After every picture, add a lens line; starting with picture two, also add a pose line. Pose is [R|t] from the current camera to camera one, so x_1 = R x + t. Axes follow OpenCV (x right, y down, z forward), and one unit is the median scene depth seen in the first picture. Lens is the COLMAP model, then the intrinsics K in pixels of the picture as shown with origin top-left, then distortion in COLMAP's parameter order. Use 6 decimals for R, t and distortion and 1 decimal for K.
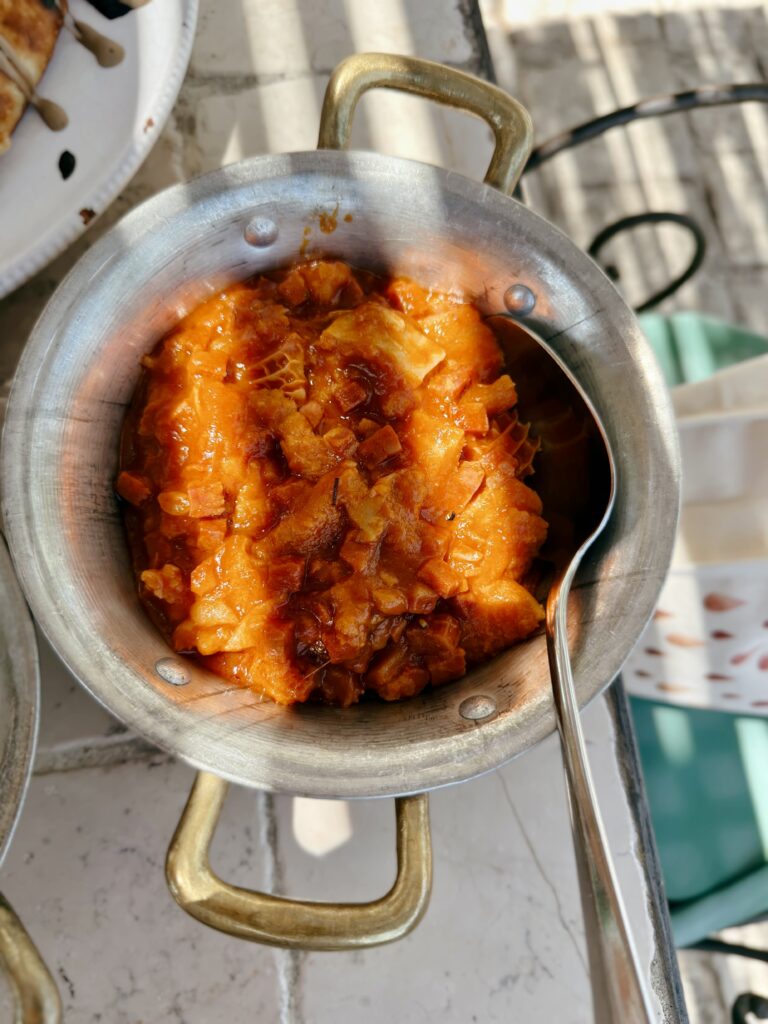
lens RADIAL K [[731.6, 0, 384.0], [0, 731.6, 512.0], [0, 0, 1]] dist [0.007113, -0.049006]
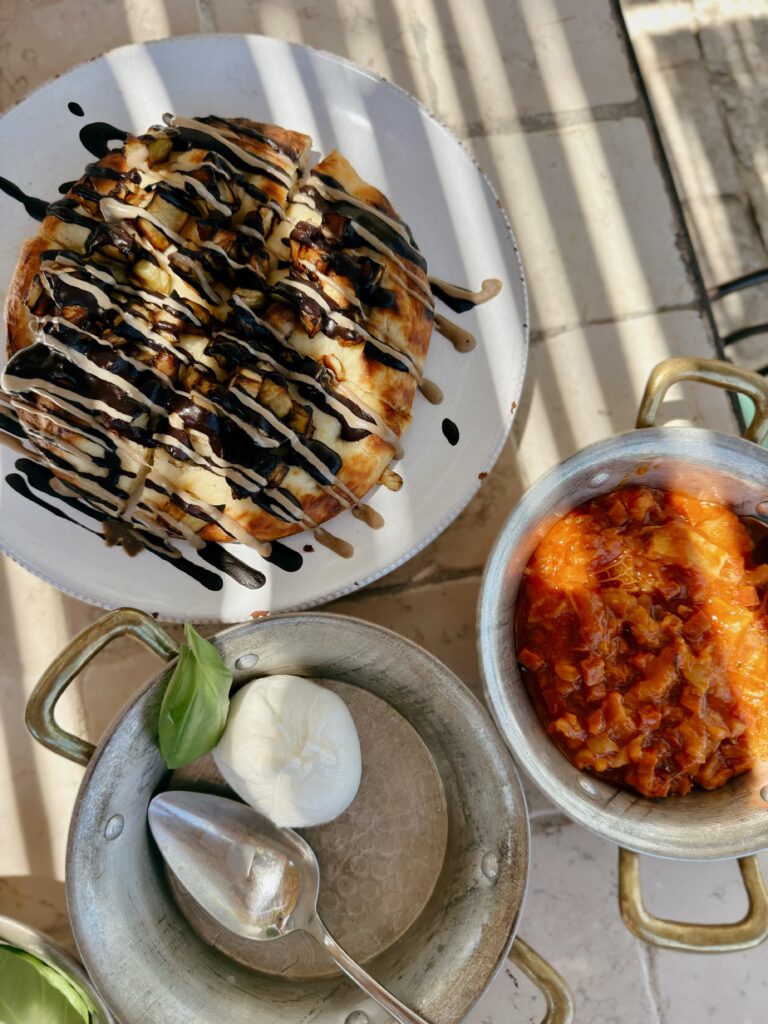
lens RADIAL K [[708.5, 0, 384.0], [0, 708.5, 512.0], [0, 0, 1]] dist [-0.003374, -0.024624]
pose [[0.997946, -0.057671, -0.027881, -0.589473], [0.058890, 0.997247, 0.045056, -0.424586], [0.025206, -0.046606, 0.998595, -0.466327]]
